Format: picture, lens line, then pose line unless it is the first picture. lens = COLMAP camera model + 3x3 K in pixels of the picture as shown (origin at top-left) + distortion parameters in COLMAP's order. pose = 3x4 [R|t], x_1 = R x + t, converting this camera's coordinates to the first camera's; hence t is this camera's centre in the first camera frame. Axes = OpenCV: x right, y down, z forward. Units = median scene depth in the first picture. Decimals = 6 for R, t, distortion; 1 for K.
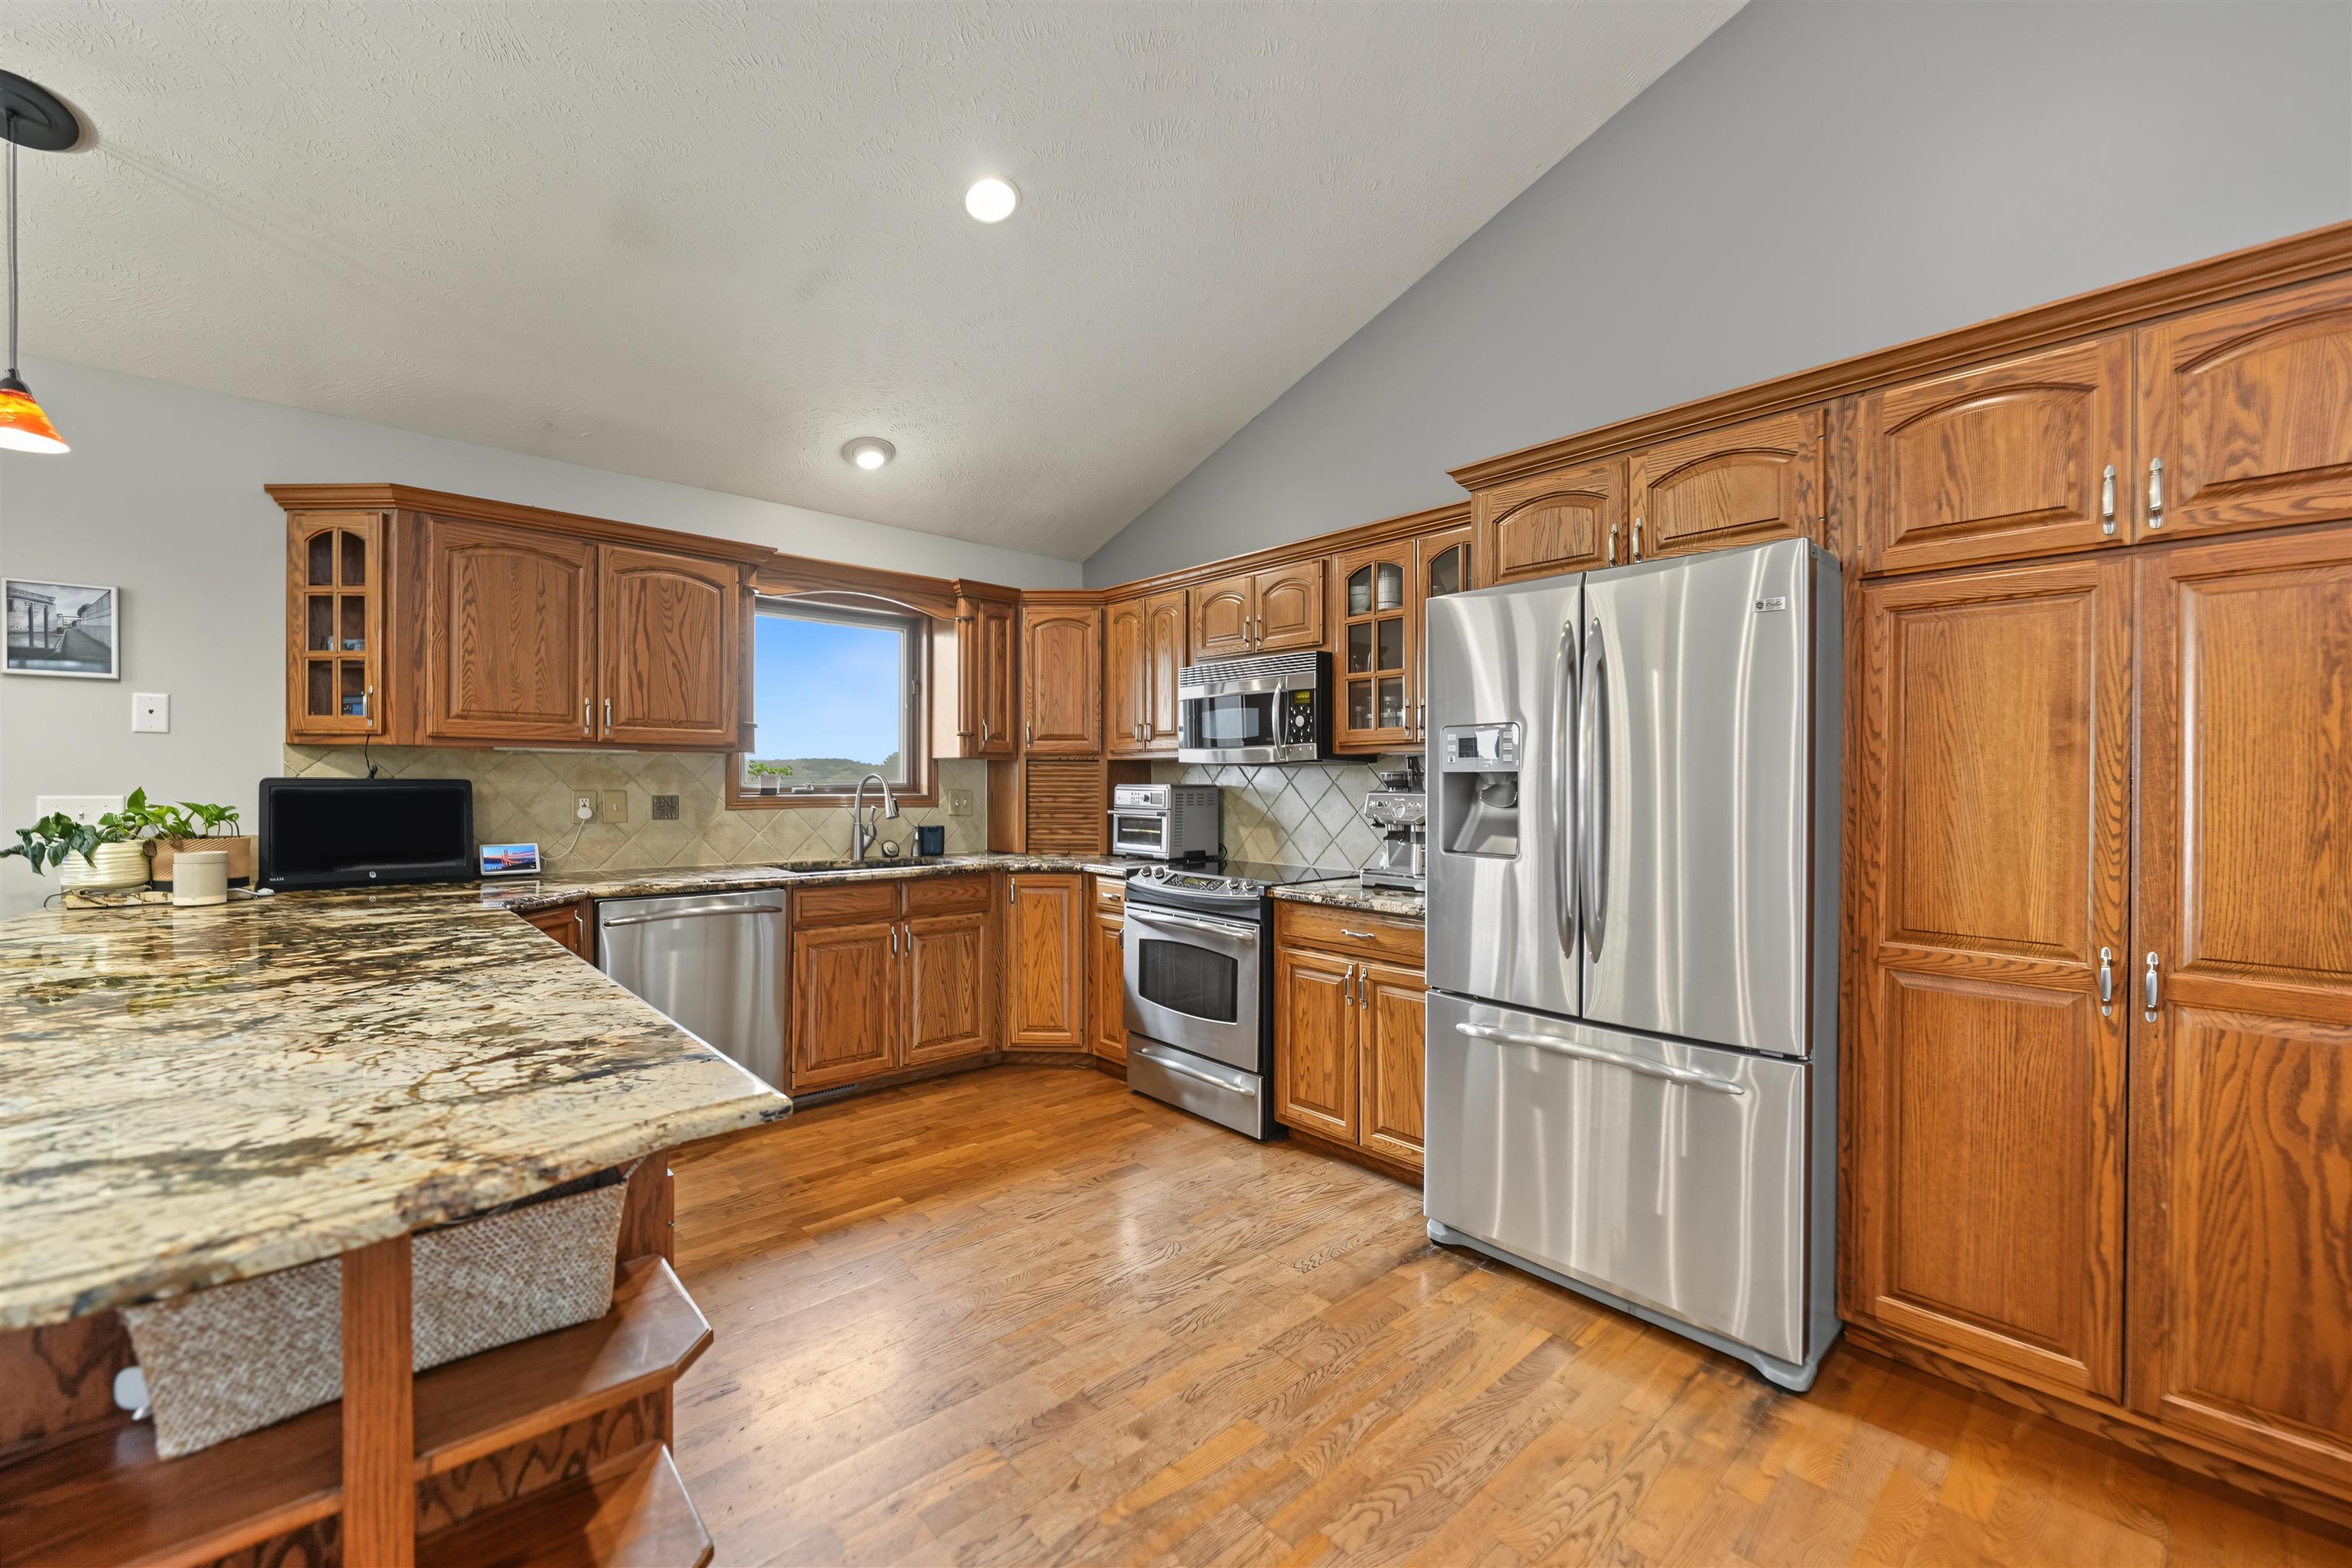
lens RADIAL K [[947.0, 0, 1186.5], [0, 947.0, 778.7], [0, 0, 1]] dist [-0.000780, 0.000130]
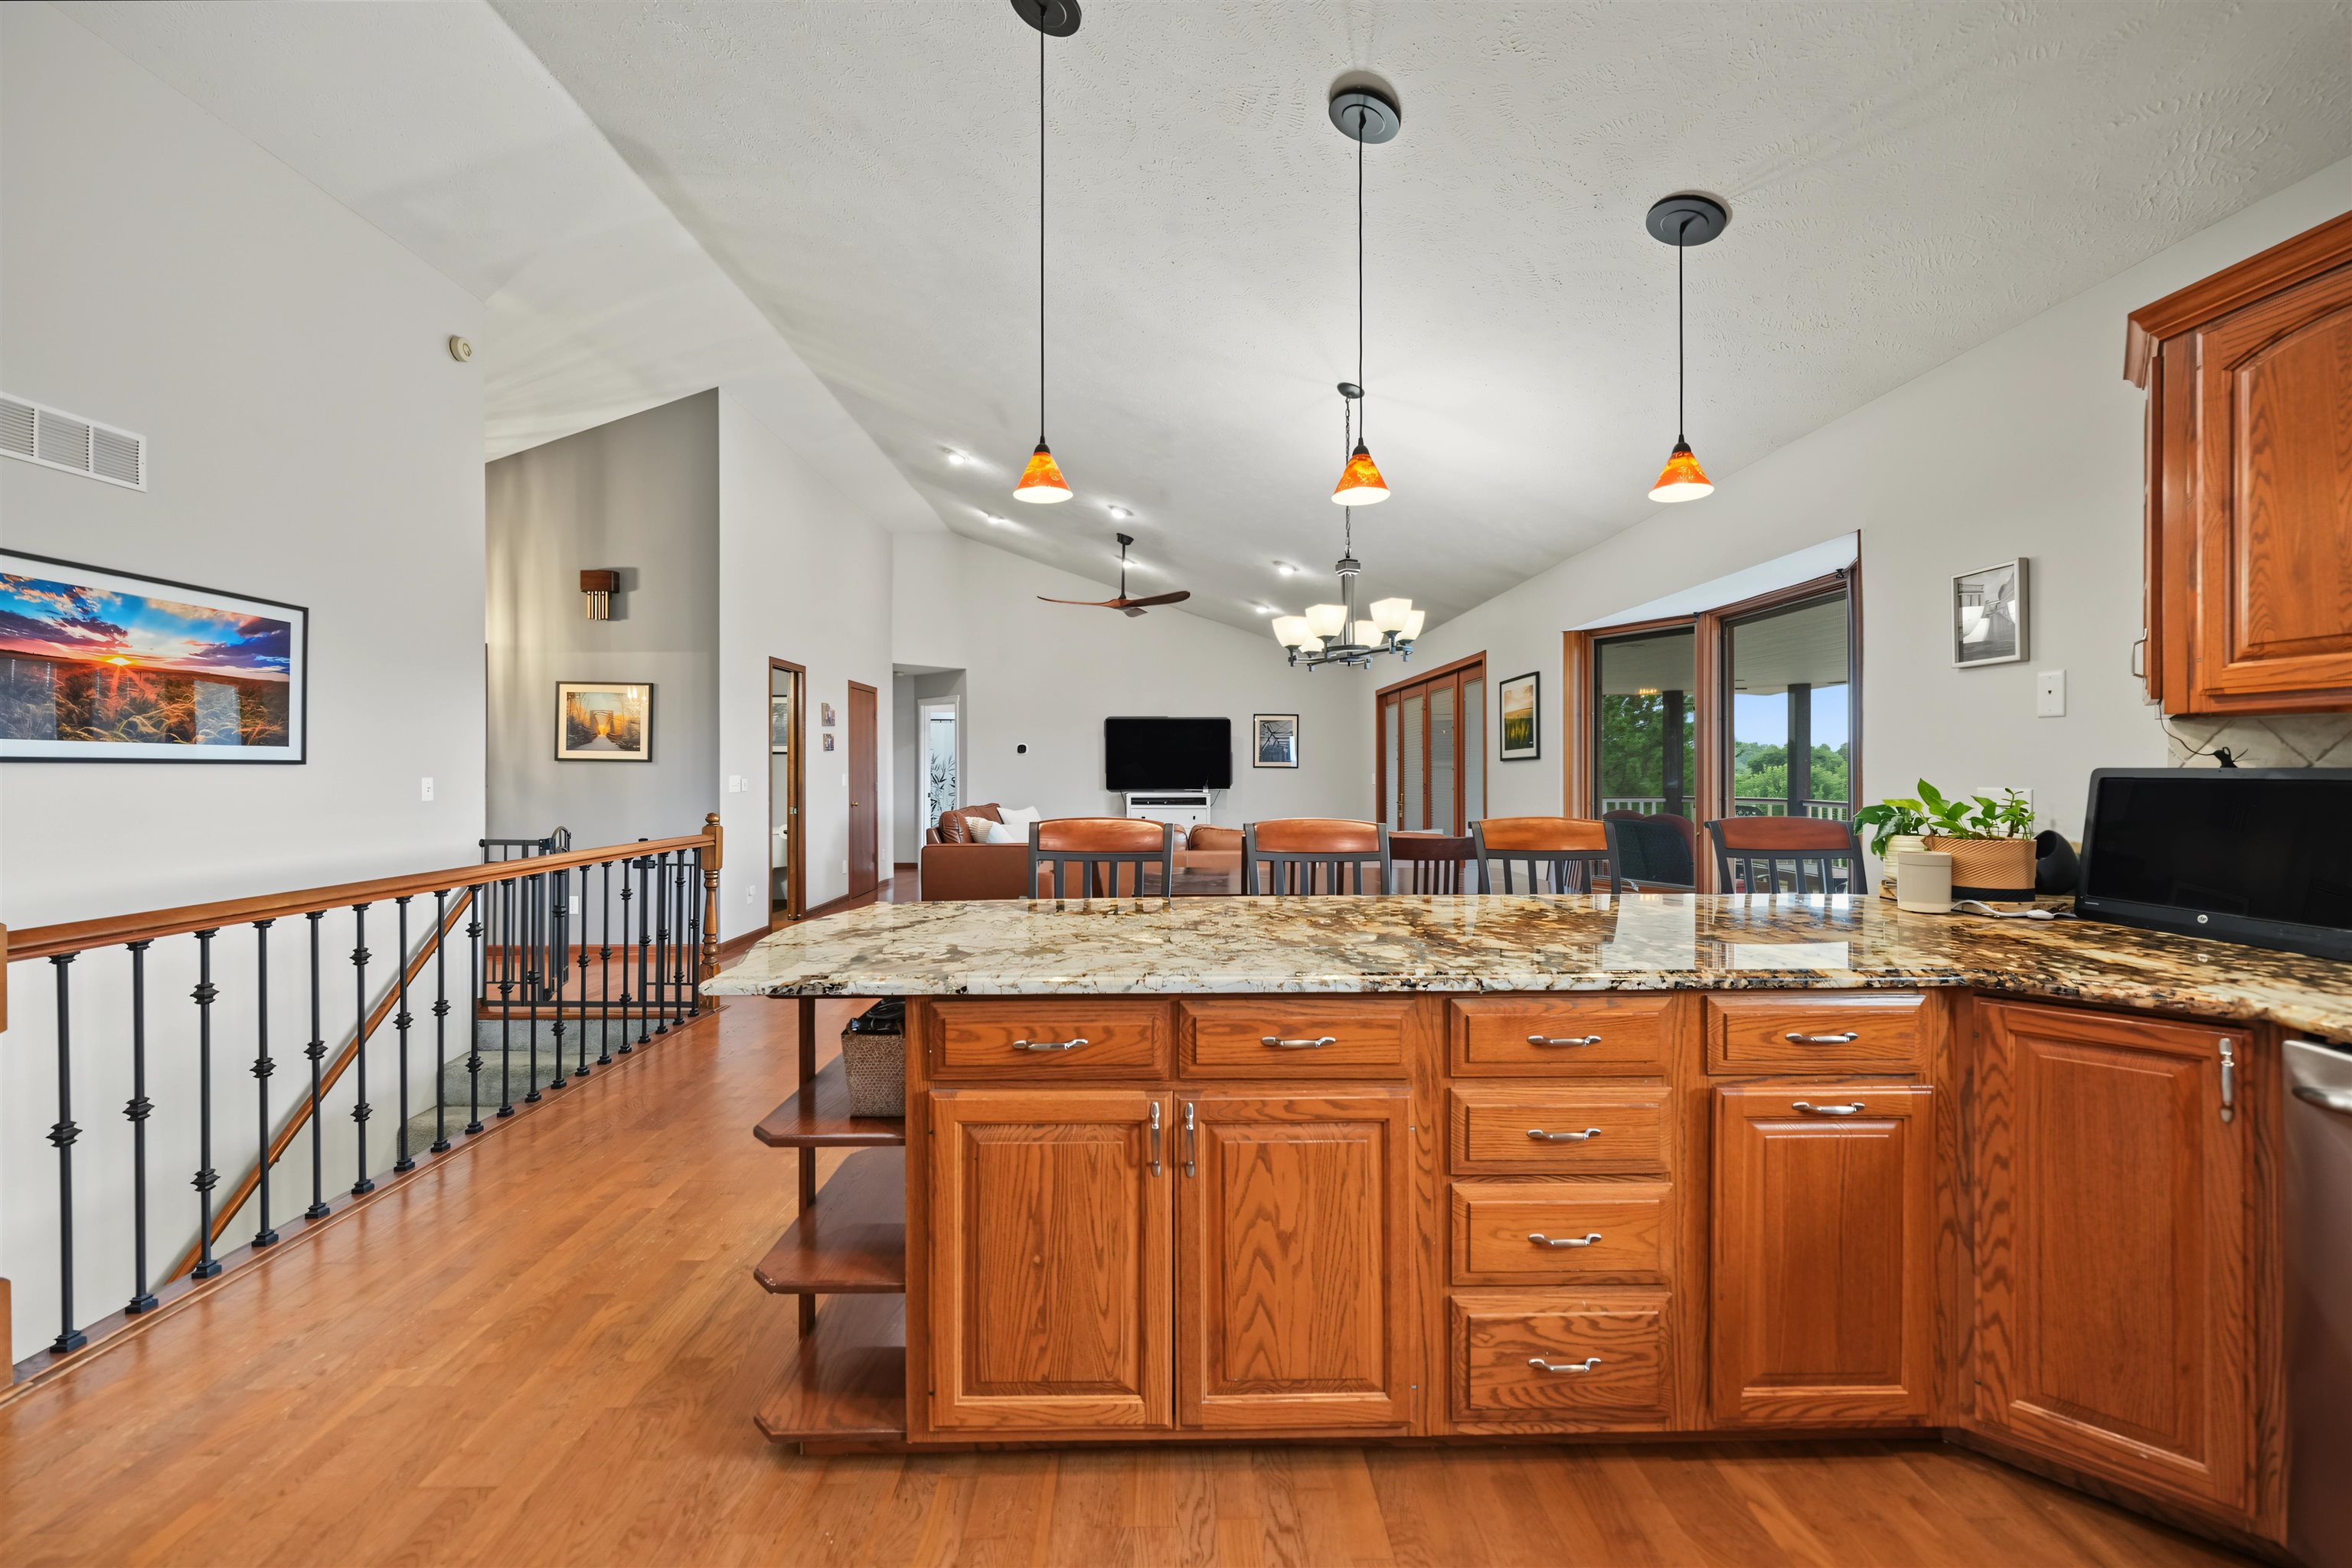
lens RADIAL K [[936.0, 0, 1184.2], [0, 936.0, 772.3], [0, 0, 1]] dist [-0.000098, 0.000121]
pose [[-0.657479, -0.001759, -0.753471, 0.071835], [-0.001521, 0.999998, -0.001007, 0.004801], [0.753472, 0.000484, -0.657480, 0.985935]]
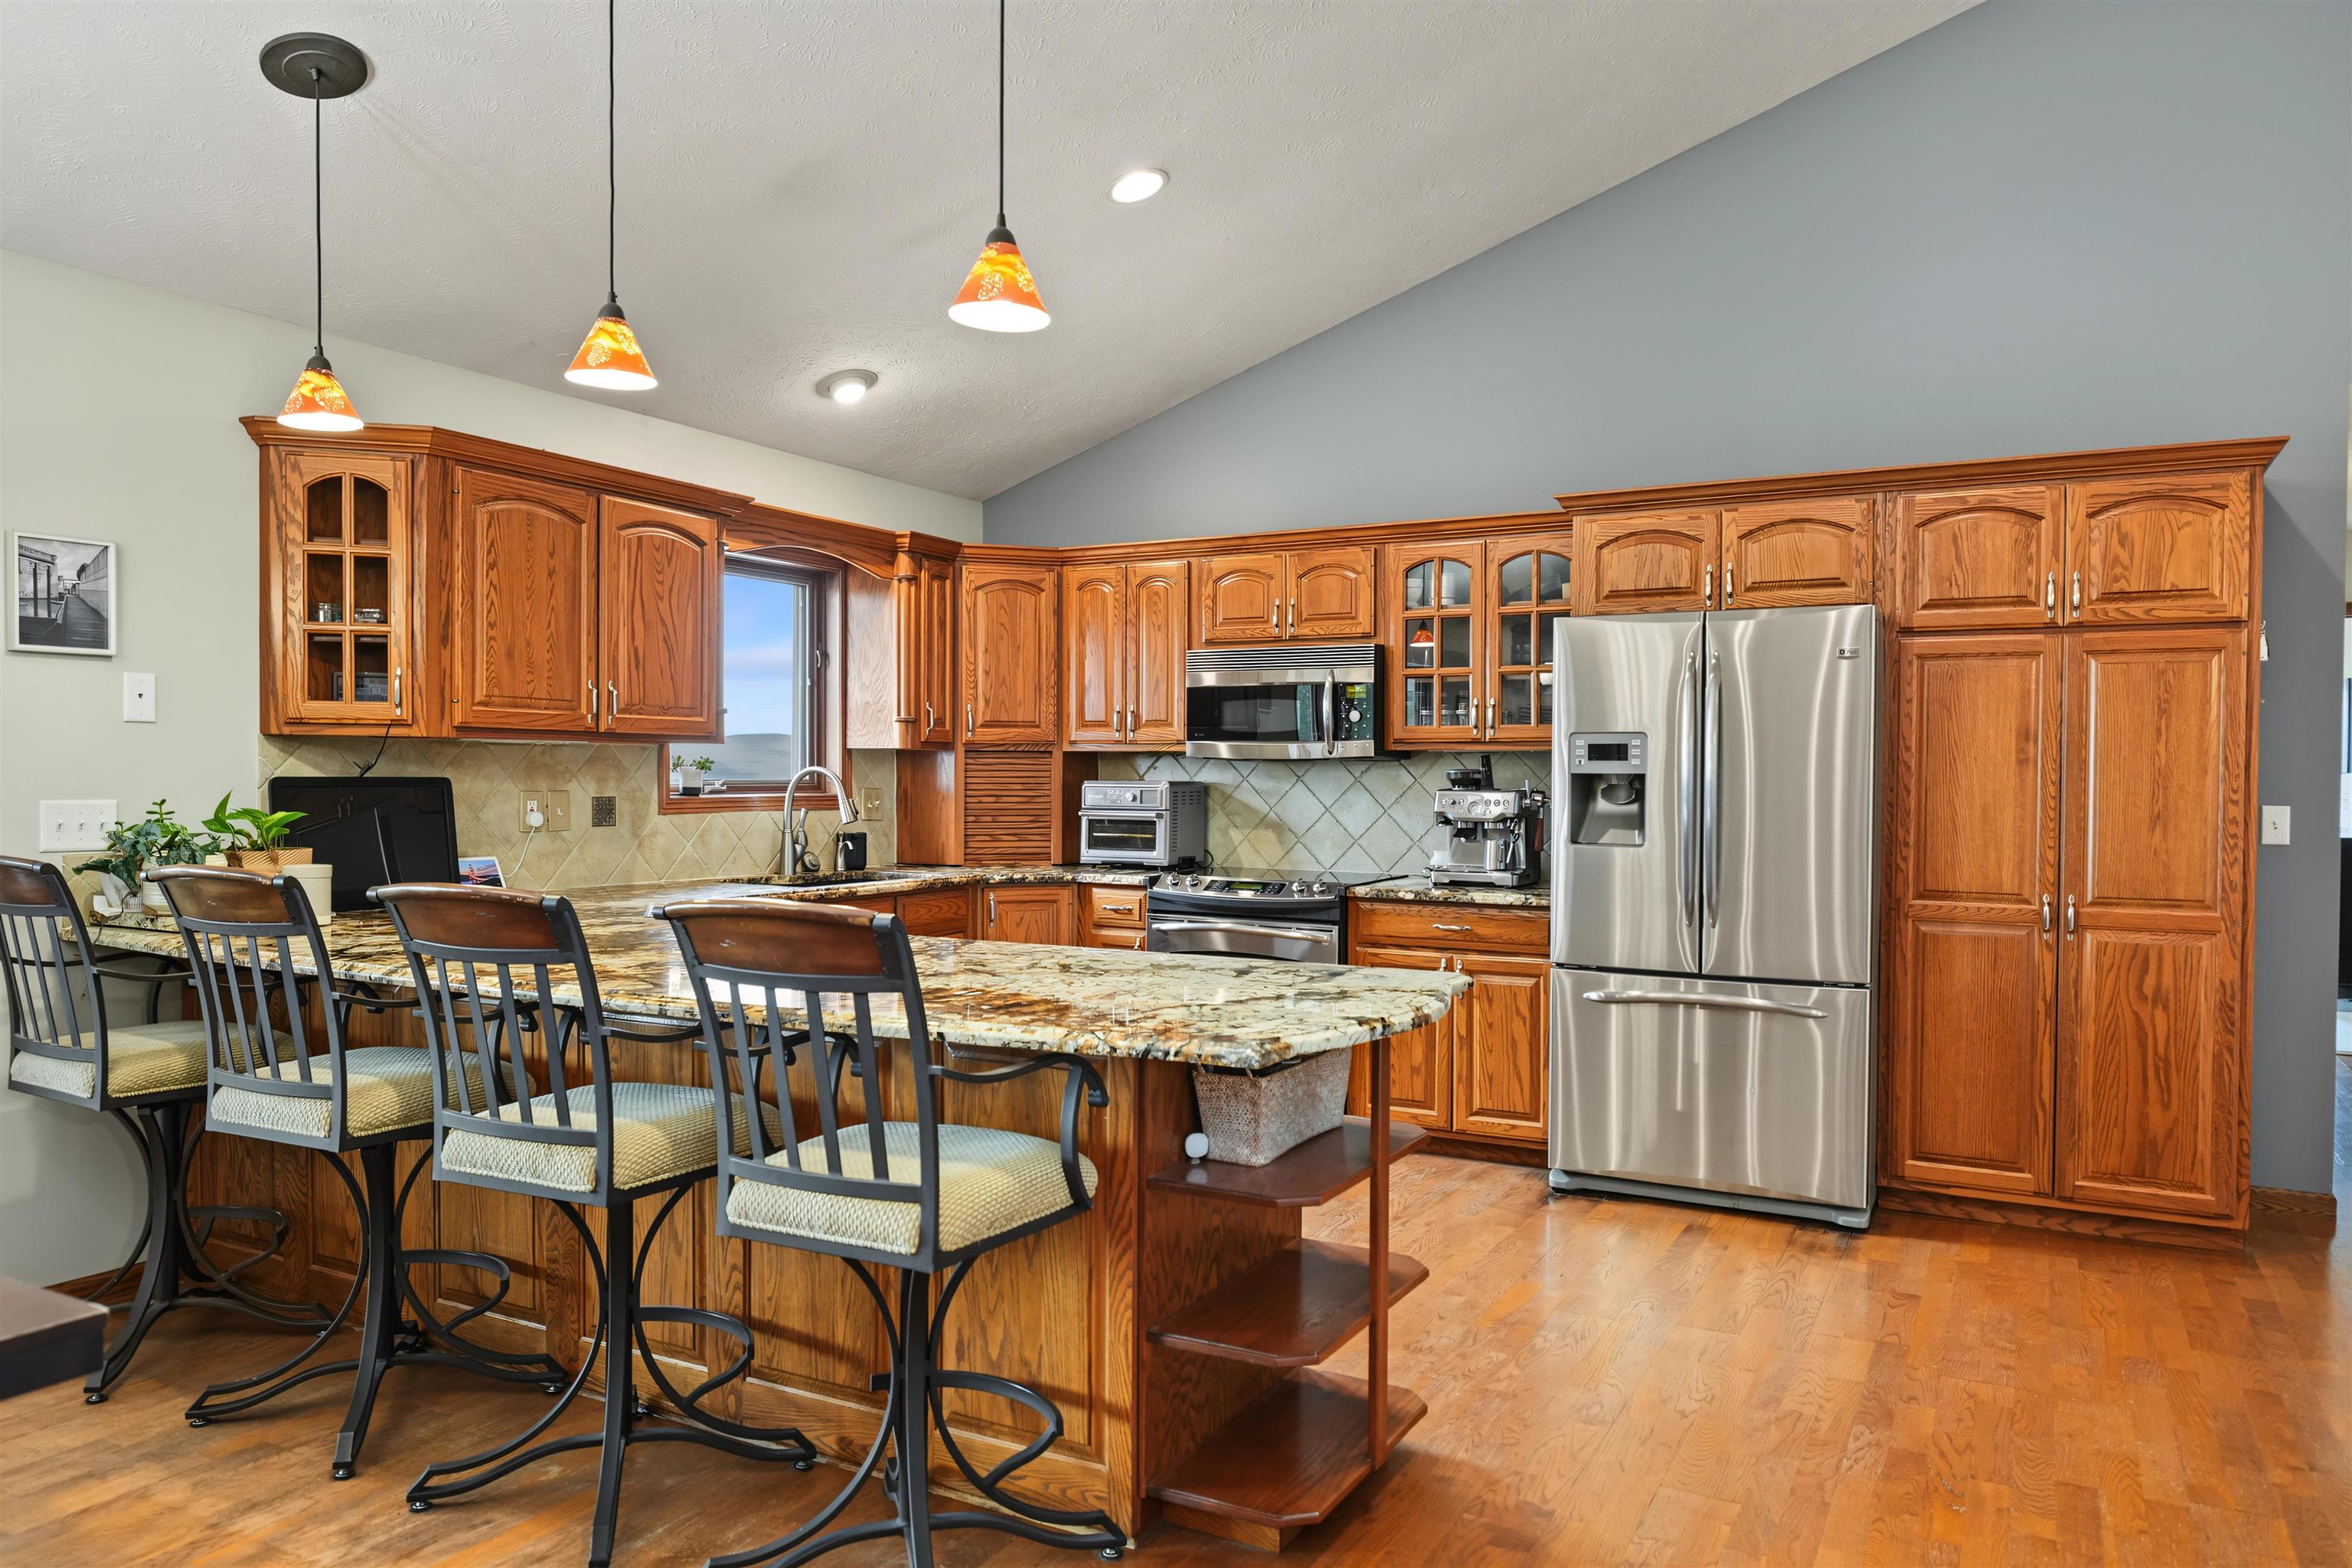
lens RADIAL K [[1586.3, 0, 1176.0], [0, 1586.3, 784.0], [0, 0, 1]] dist [0.004762, 0.000320]
pose [[0.946500, -0.002037, 0.322696, -0.710658], [-0.002373, 0.999909, 0.013274, -0.016267], [-0.322694, -0.013329, 0.946409, -0.580114]]
